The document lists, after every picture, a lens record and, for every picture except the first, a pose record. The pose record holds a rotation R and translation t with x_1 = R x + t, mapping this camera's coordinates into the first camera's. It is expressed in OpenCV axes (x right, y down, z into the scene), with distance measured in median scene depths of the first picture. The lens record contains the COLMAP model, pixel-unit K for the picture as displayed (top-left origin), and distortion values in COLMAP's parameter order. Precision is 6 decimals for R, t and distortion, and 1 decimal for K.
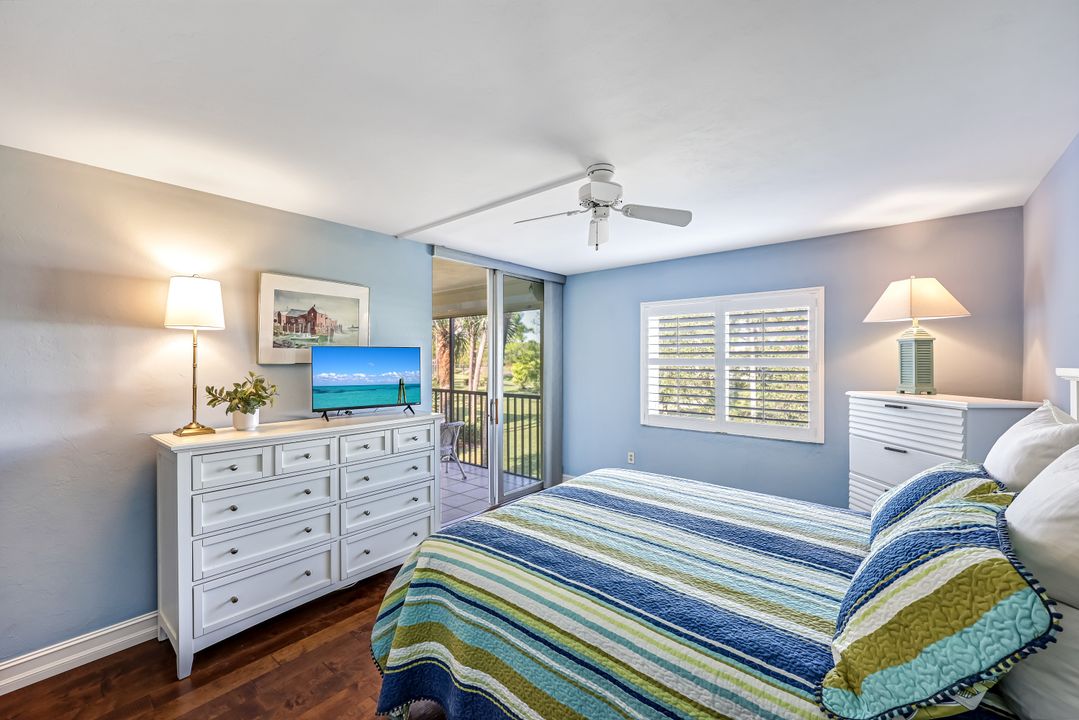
lens RADIAL K [[437.6, 0, 538.5], [0, 437.6, 366.5], [0, 0, 1]] dist [-0.000123, 0.000217]
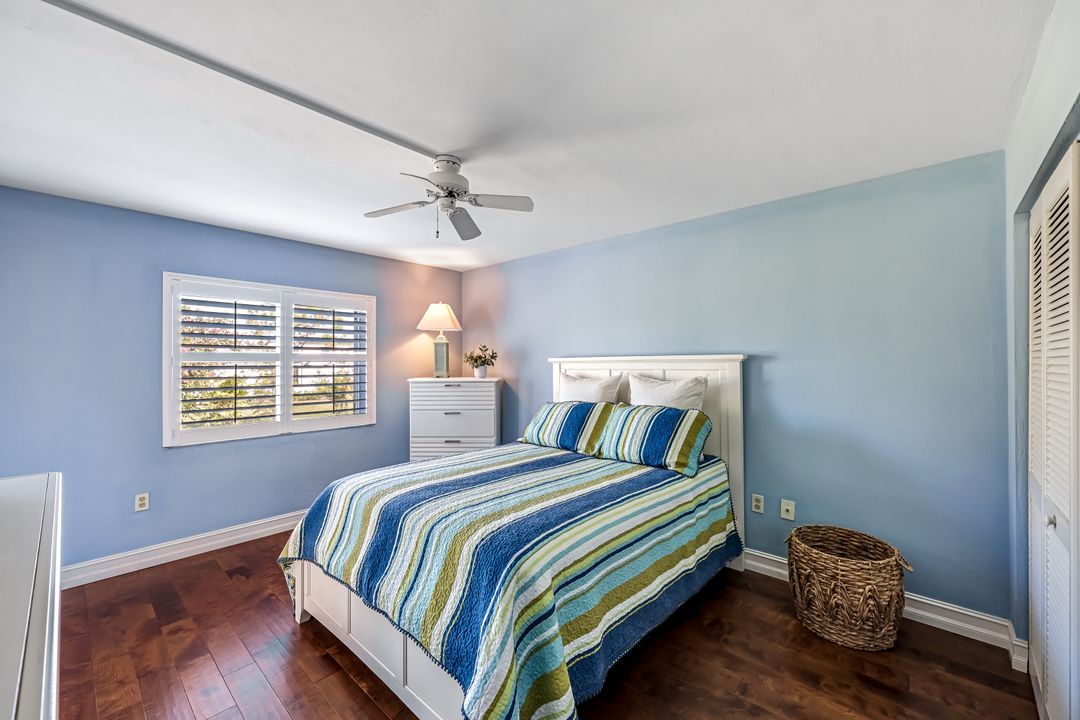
lens RADIAL K [[438.0, 0, 539.0], [0, 438.0, 366.5], [0, 0, 1]] dist [-0.000123, 0.000217]
pose [[0.032875, -0.008295, 0.999425, -0.995211], [0.020163, 0.999768, 0.007634, 0.025569], [-0.999256, 0.019901, 0.033034, 0.874966]]
